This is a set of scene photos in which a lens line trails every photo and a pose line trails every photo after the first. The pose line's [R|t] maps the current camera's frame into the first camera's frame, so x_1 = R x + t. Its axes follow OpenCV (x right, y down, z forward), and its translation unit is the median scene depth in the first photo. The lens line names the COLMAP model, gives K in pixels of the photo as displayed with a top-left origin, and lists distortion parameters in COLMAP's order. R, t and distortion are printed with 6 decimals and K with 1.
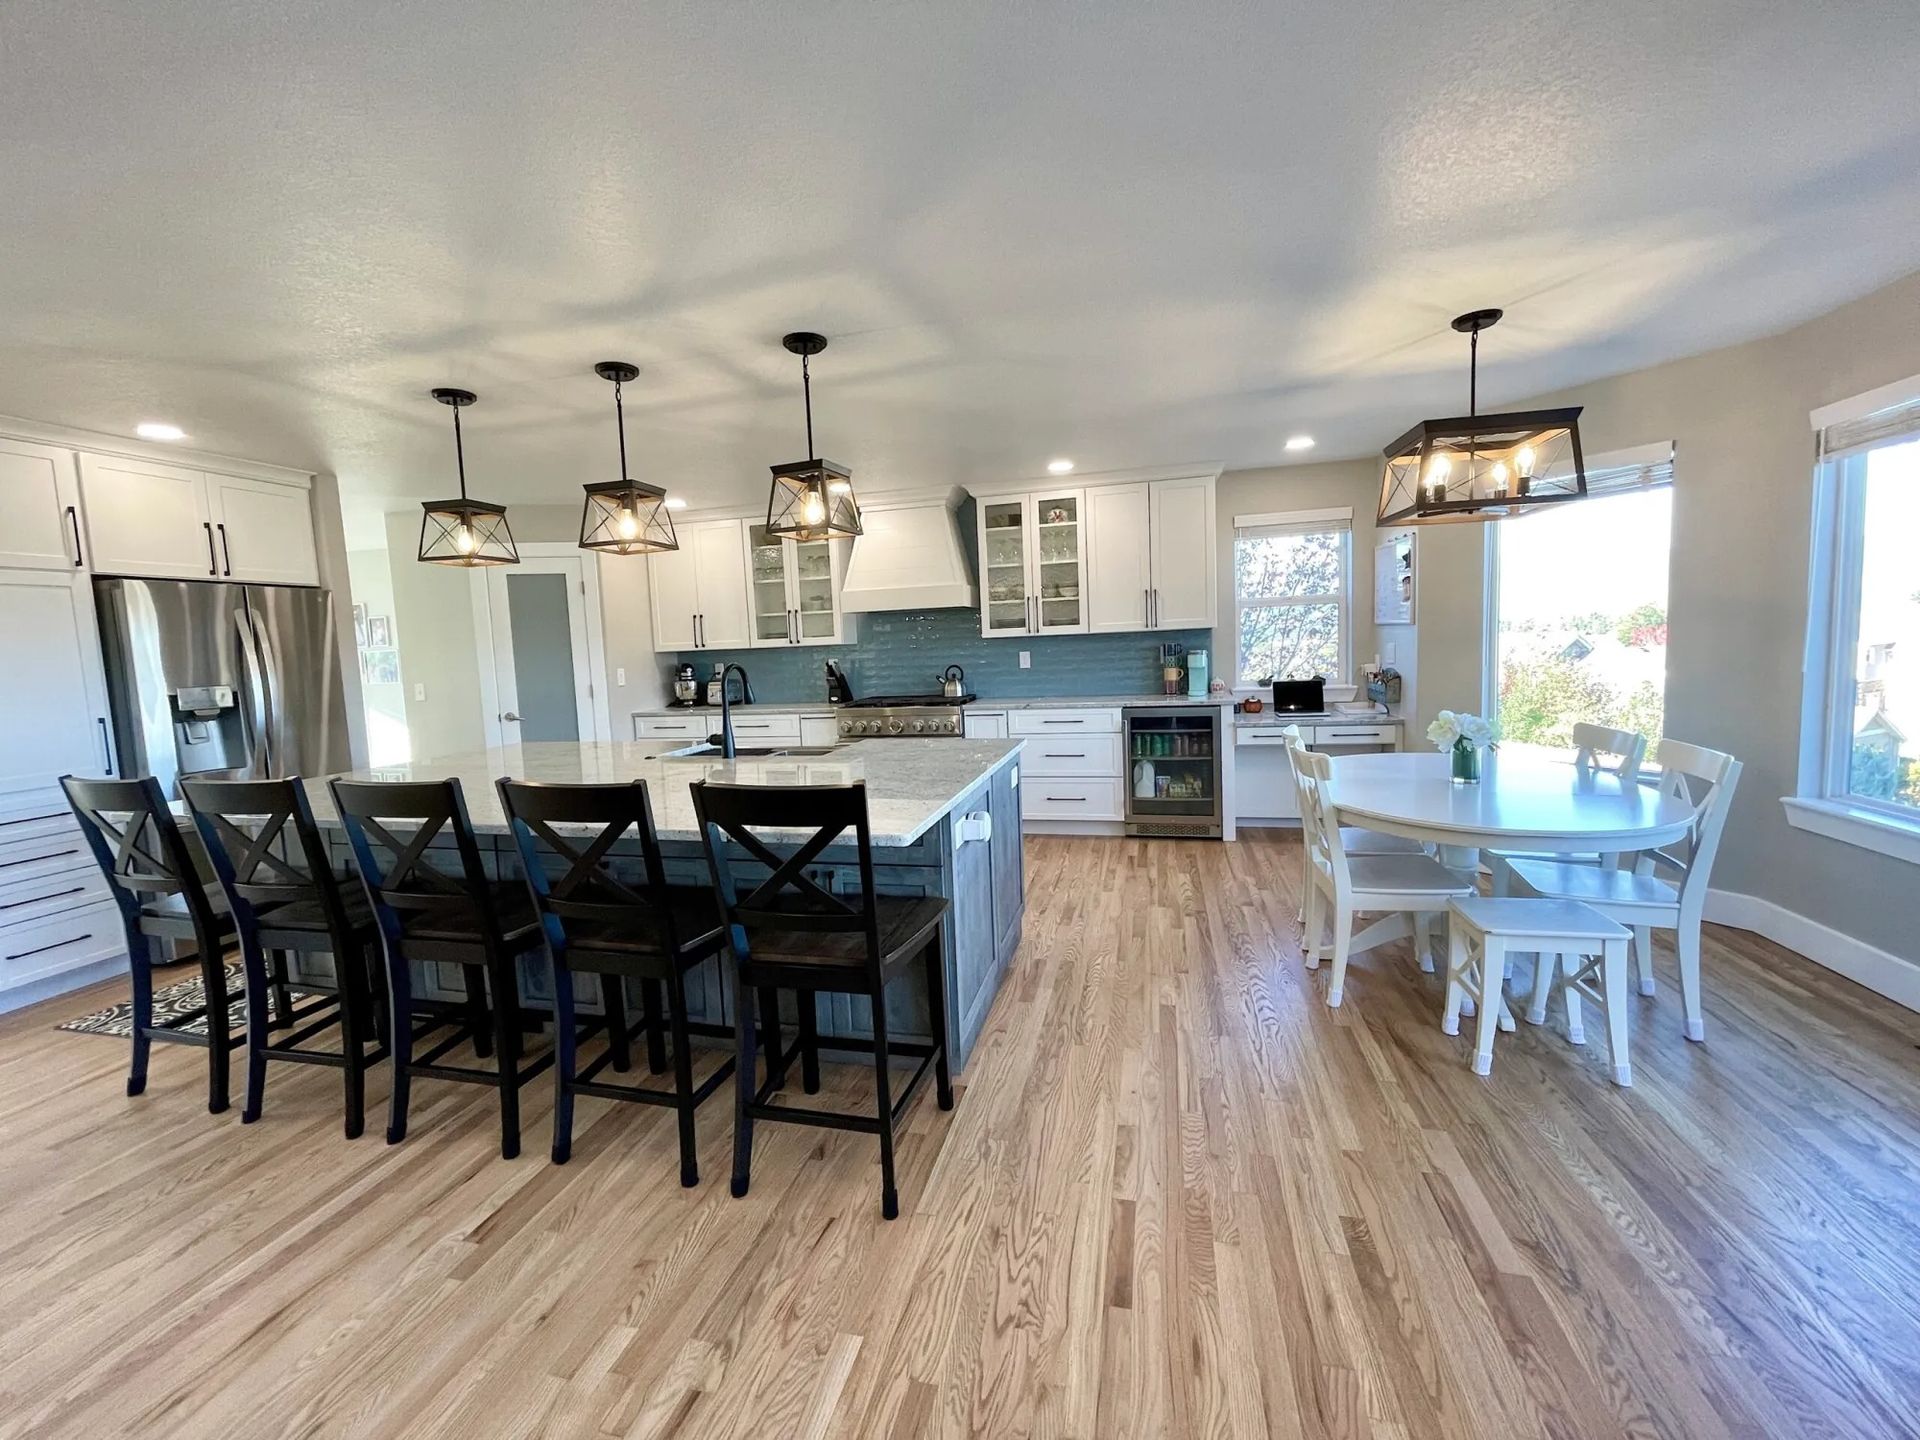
lens RADIAL K [[774.0, 0, 960.7], [0, 774.0, 713.1], [0, 0, 1]] dist [-0.004551, 0.000107]
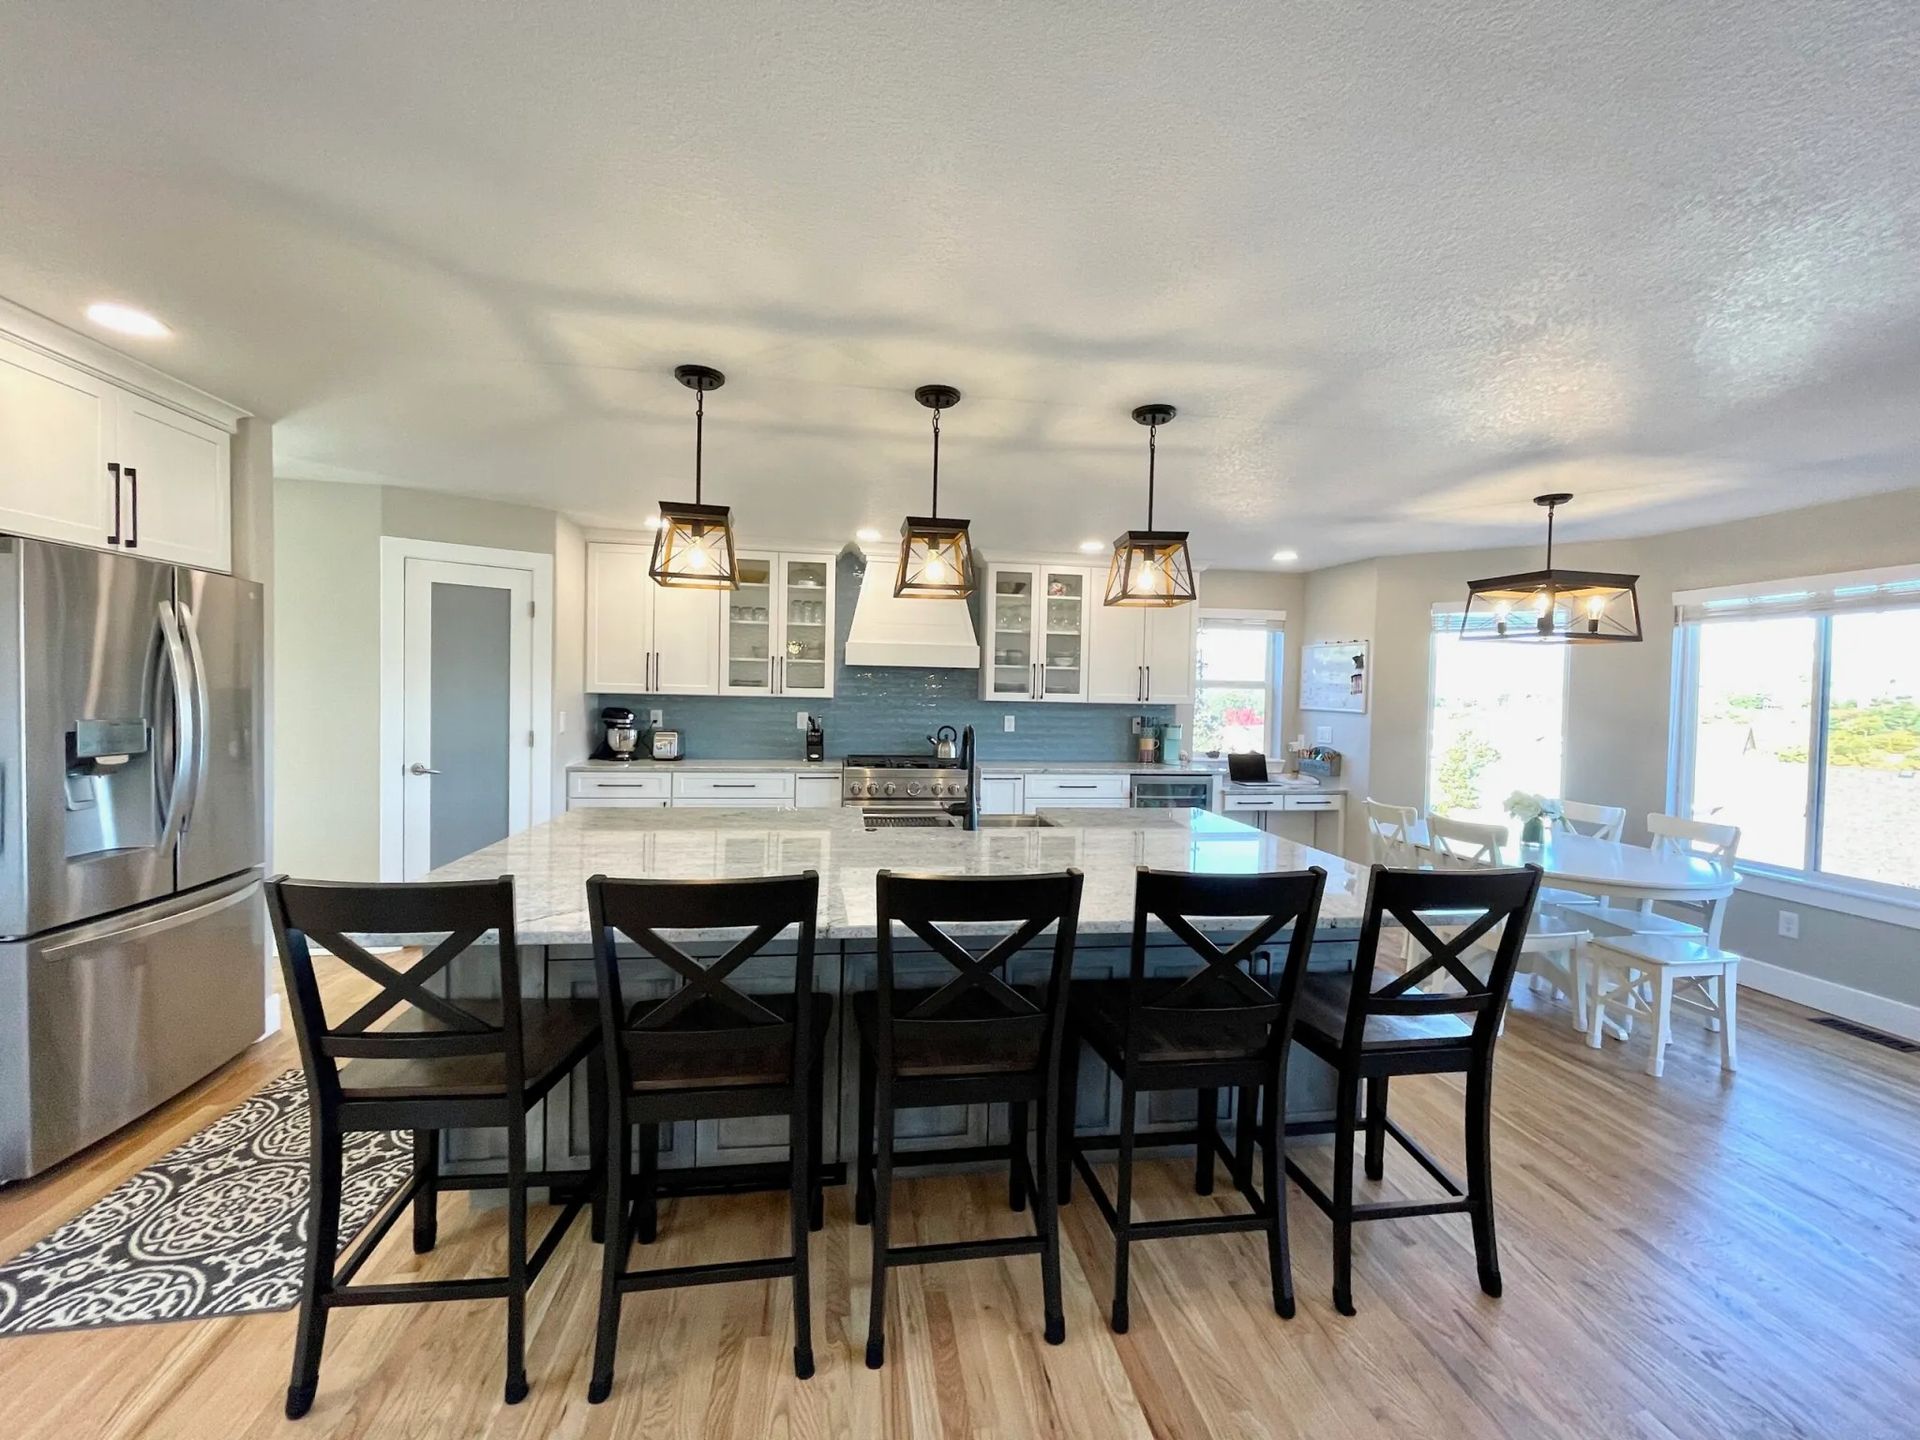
lens RADIAL K [[774.0, 0, 959.5], [0, 774.0, 715.8], [0, 0, 1]] dist [-0.004551, 0.000107]
pose [[0.917868, 0.050375, 0.393676, -0.405944], [-0.024963, 0.997276, -0.069410, -0.007760], [-0.396100, 0.053882, 0.916625, 0.103689]]
